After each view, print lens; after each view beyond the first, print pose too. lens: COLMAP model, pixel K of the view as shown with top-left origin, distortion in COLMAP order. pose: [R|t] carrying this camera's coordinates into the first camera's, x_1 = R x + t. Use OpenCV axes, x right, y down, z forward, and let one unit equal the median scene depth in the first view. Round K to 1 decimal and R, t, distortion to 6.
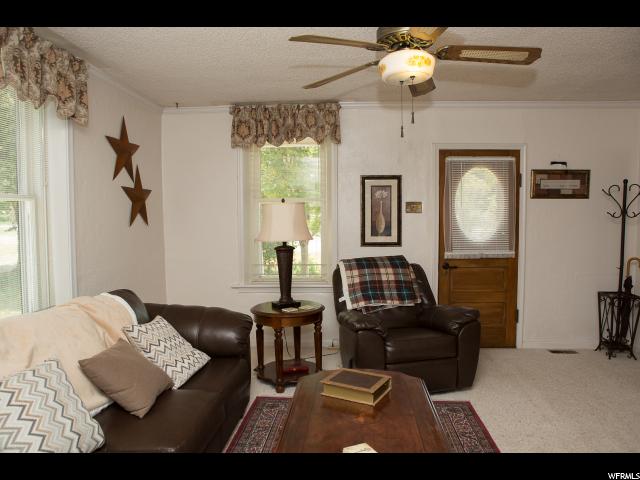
lens RADIAL K [[445.2, 0, 318.7], [0, 445.2, 235.3], [0, 0, 1]] dist [-0.086474, 0.057922]
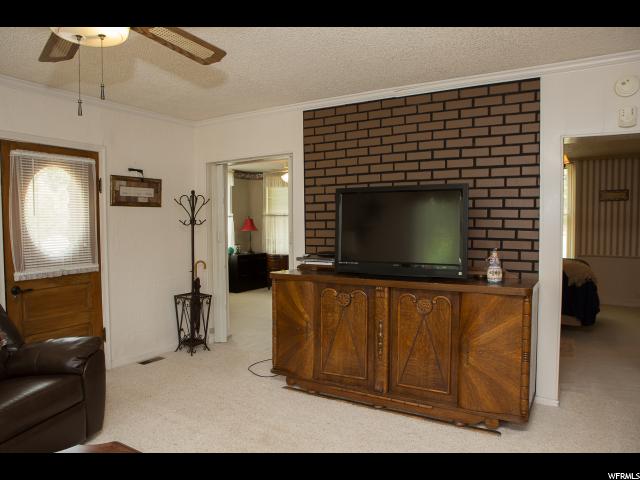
lens RADIAL K [[445.2, 0, 316.7], [0, 445.2, 239.9], [0, 0, 1]] dist [-0.086474, 0.057922]
pose [[0.470461, -0.038416, 0.881584, -0.133168], [0.045121, 0.998792, 0.019445, -0.010405], [-0.881267, 0.030630, 0.471626, 0.179828]]
